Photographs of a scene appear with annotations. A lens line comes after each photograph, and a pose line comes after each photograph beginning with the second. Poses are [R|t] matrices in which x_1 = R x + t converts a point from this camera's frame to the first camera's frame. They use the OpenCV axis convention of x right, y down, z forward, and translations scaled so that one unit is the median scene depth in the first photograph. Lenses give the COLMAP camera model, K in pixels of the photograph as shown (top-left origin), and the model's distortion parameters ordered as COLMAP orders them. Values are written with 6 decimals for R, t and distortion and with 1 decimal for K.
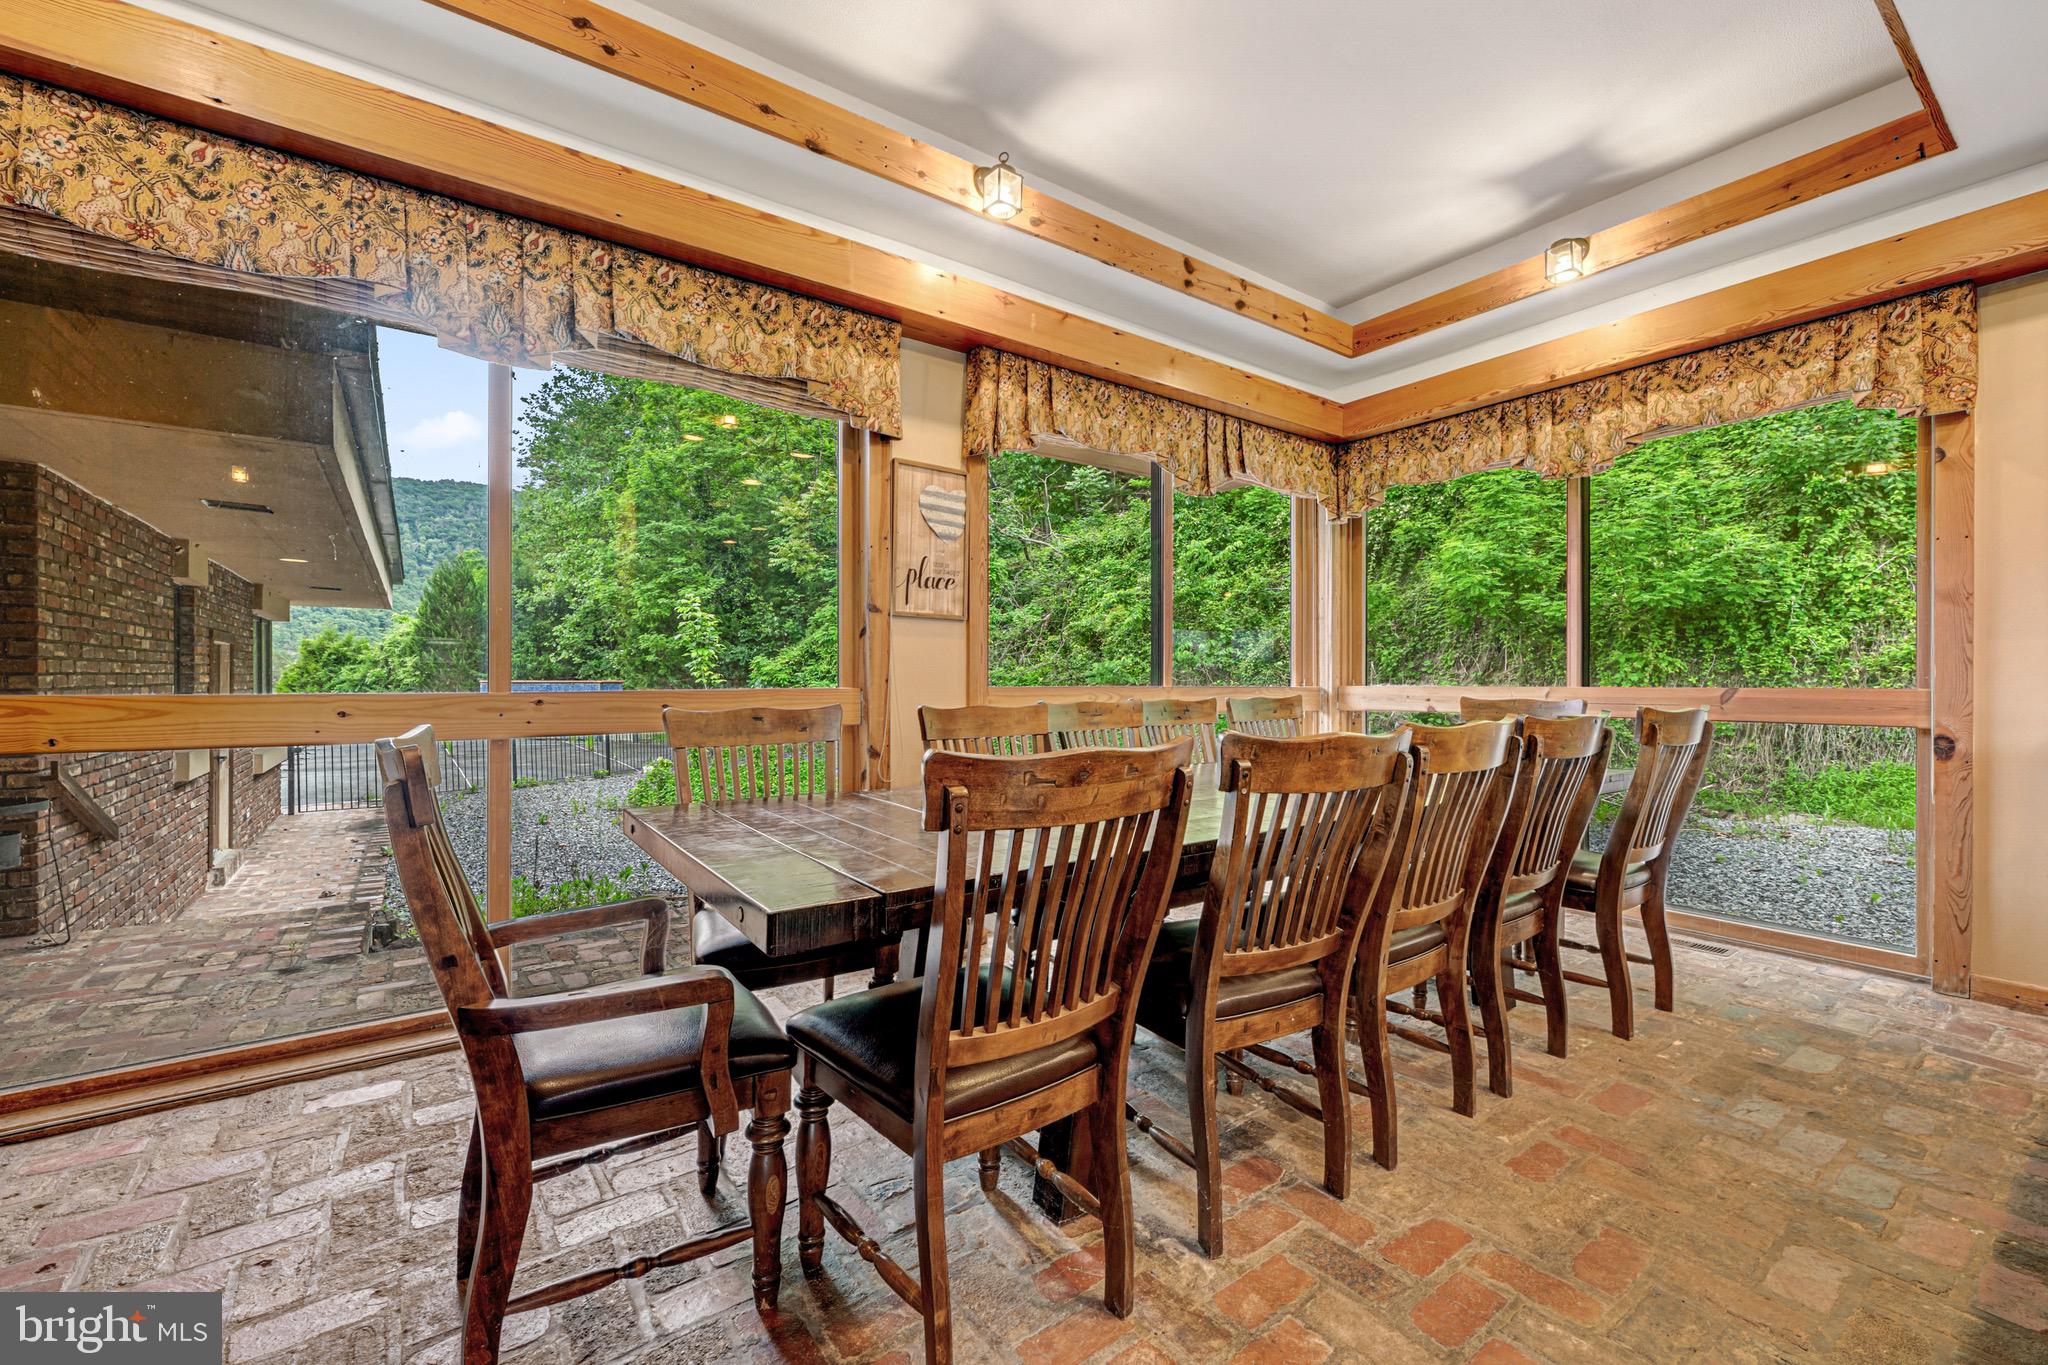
lens RADIAL K [[843.5, 0, 1025.0], [0, 843.5, 680.1], [0, 0, 1]] dist [-0.000623, 0.000364]
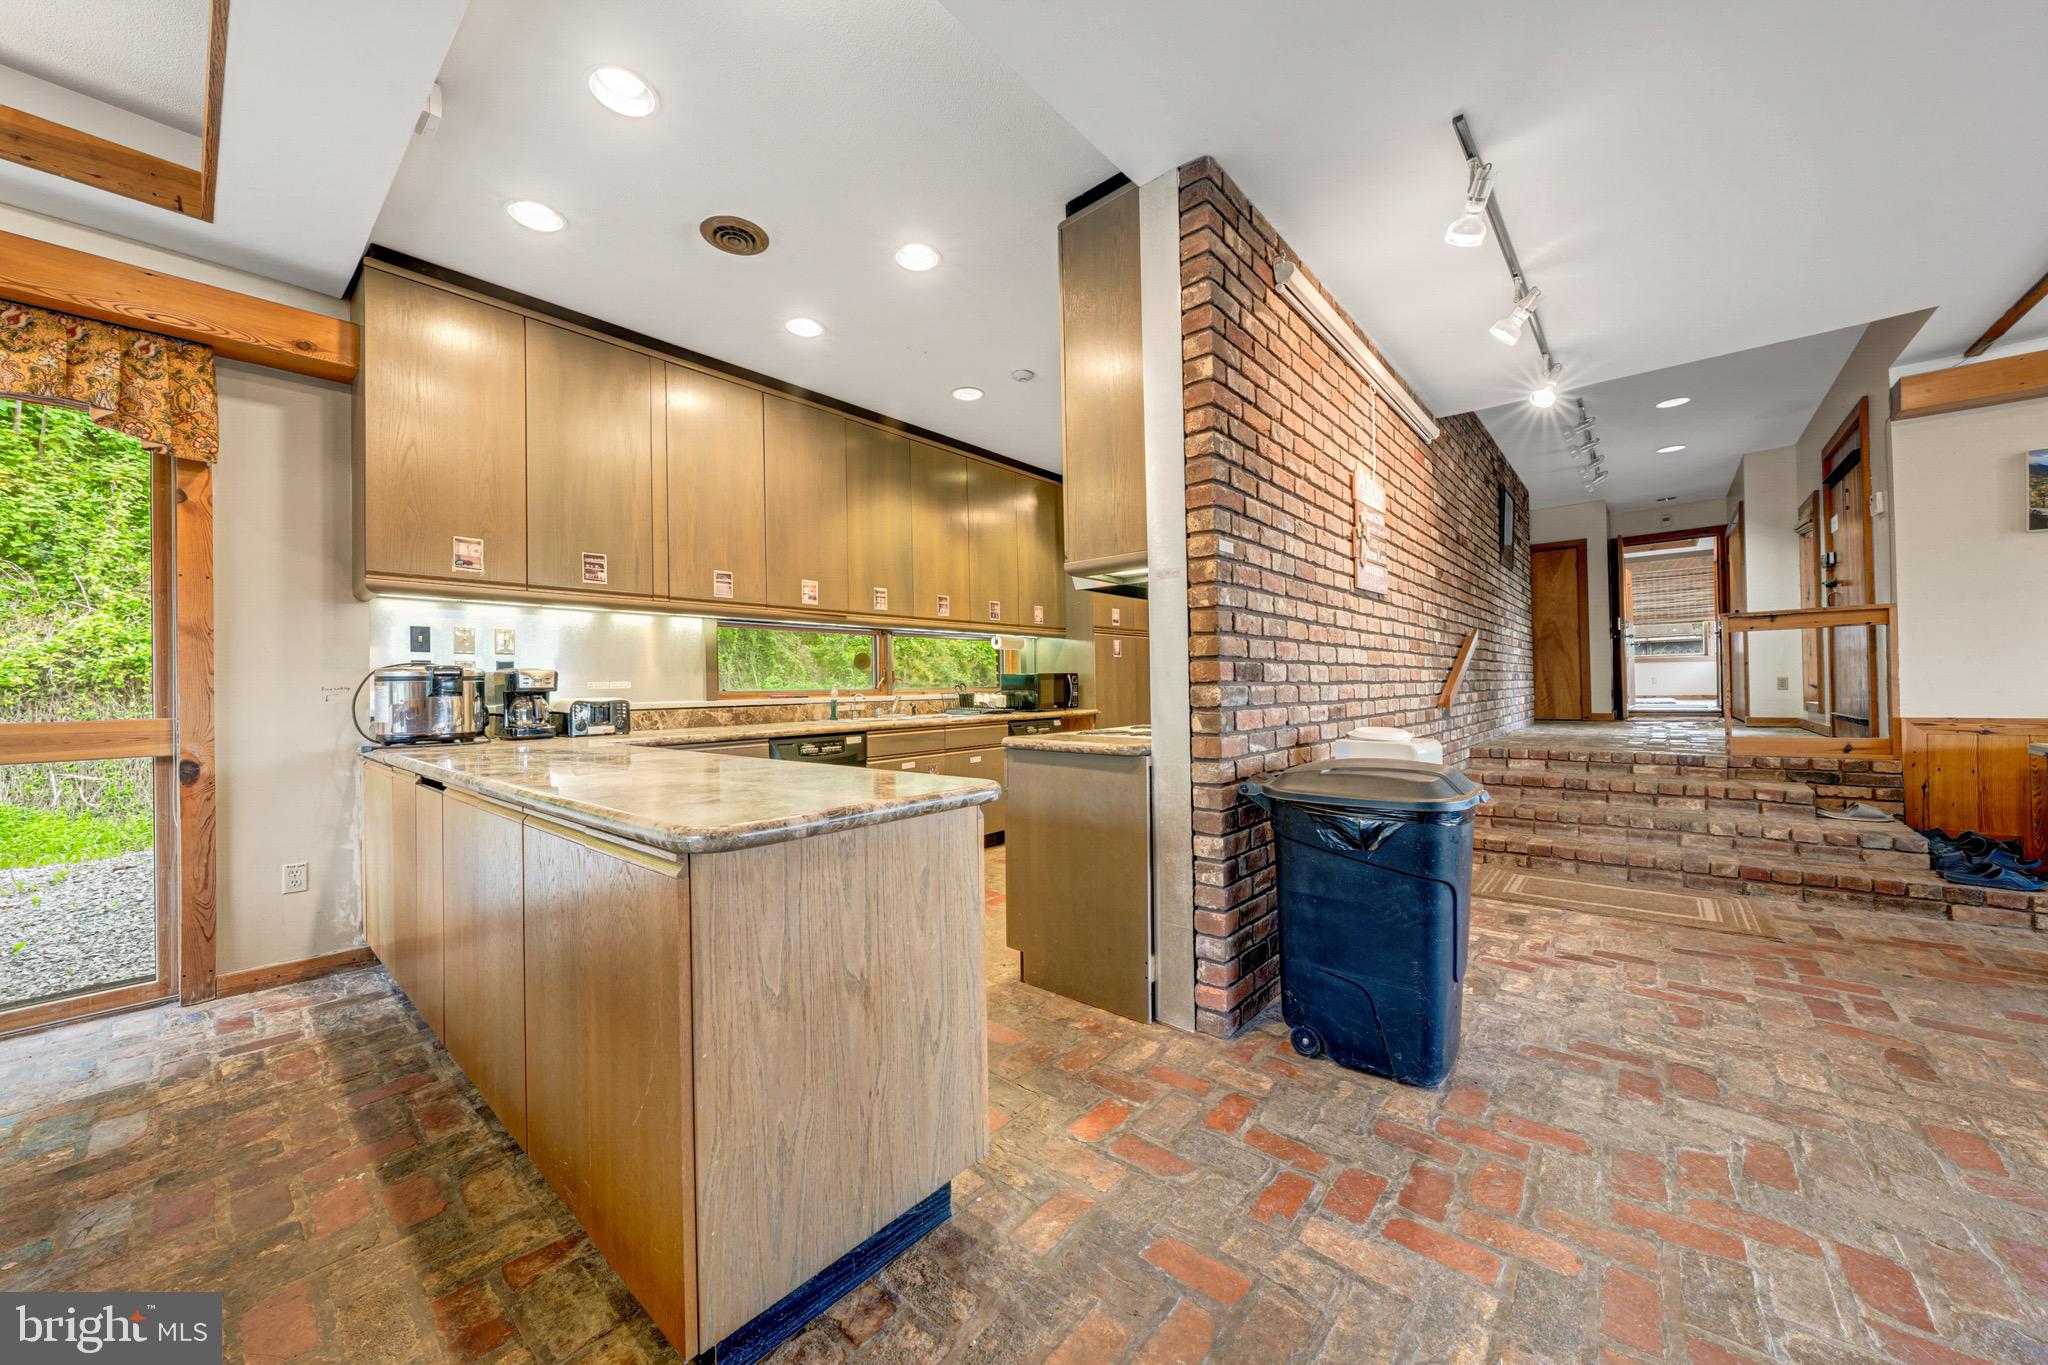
lens RADIAL K [[730.9, 0, 1023.9], [0, 730.9, 678.2], [0, 0, 1]] dist [-0.001264, -0.000019]
pose [[-0.236217, 0.018004, 0.971533, -0.051659], [0.022465, 0.999662, -0.013064, -0.002709], [-0.971441, 0.018740, -0.236542, 0.188919]]
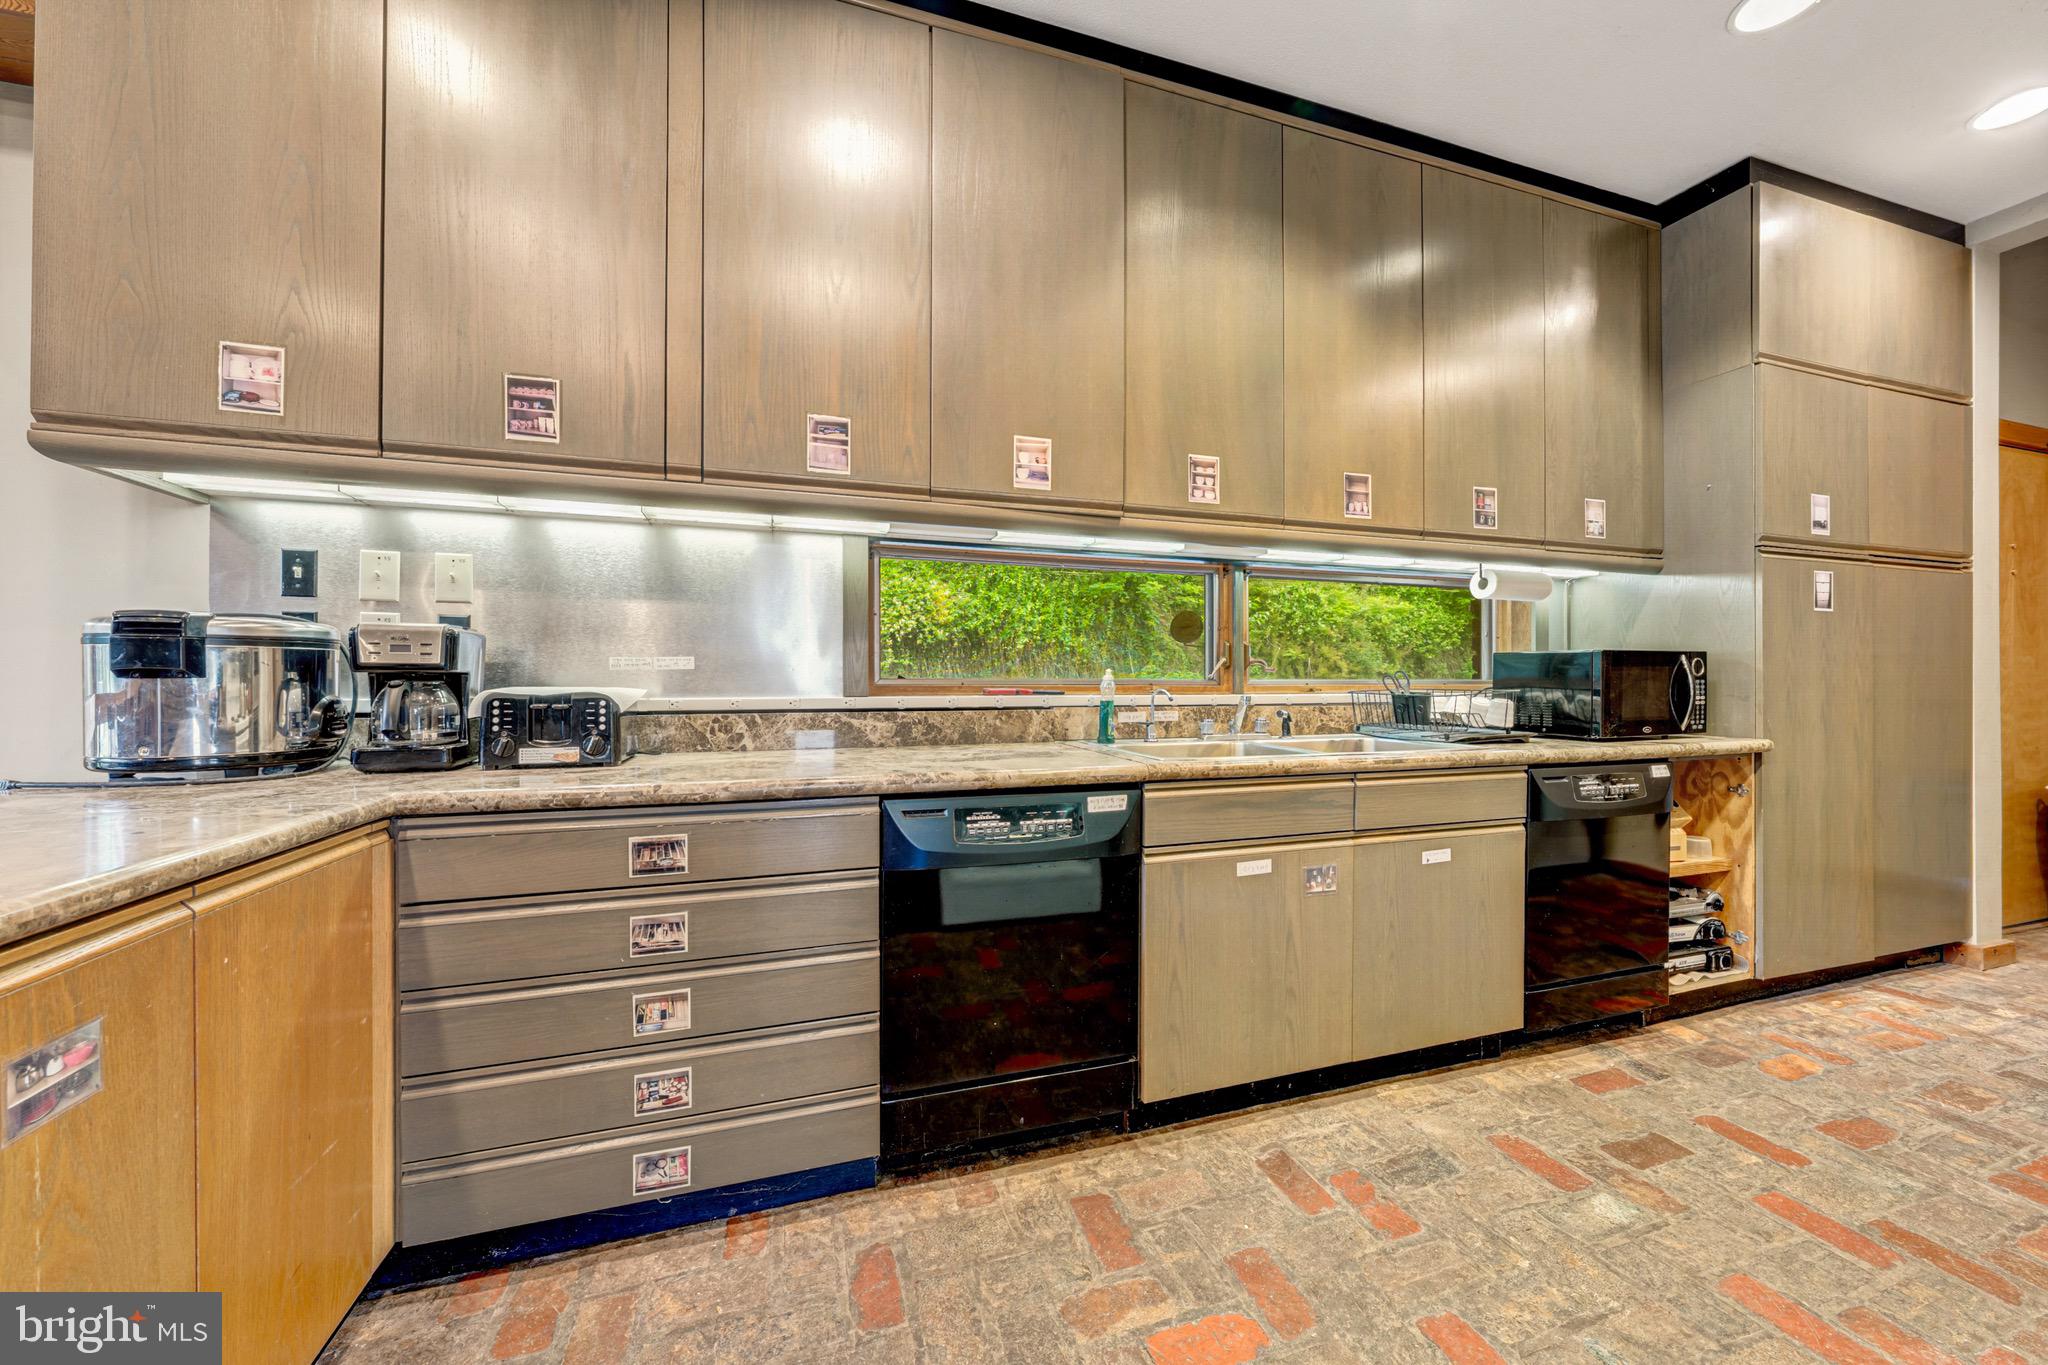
lens RADIAL K [[730.9, 0, 1020.4], [0, 730.9, 684.1], [0, 0, 1]] dist [-0.001264, -0.000019]
pose [[0.304593, 0.000420, 0.952482, 0.830387], [0.003221, 0.999994, -0.001471, -0.002399], [-0.952477, 0.003516, 0.304590, 0.066205]]
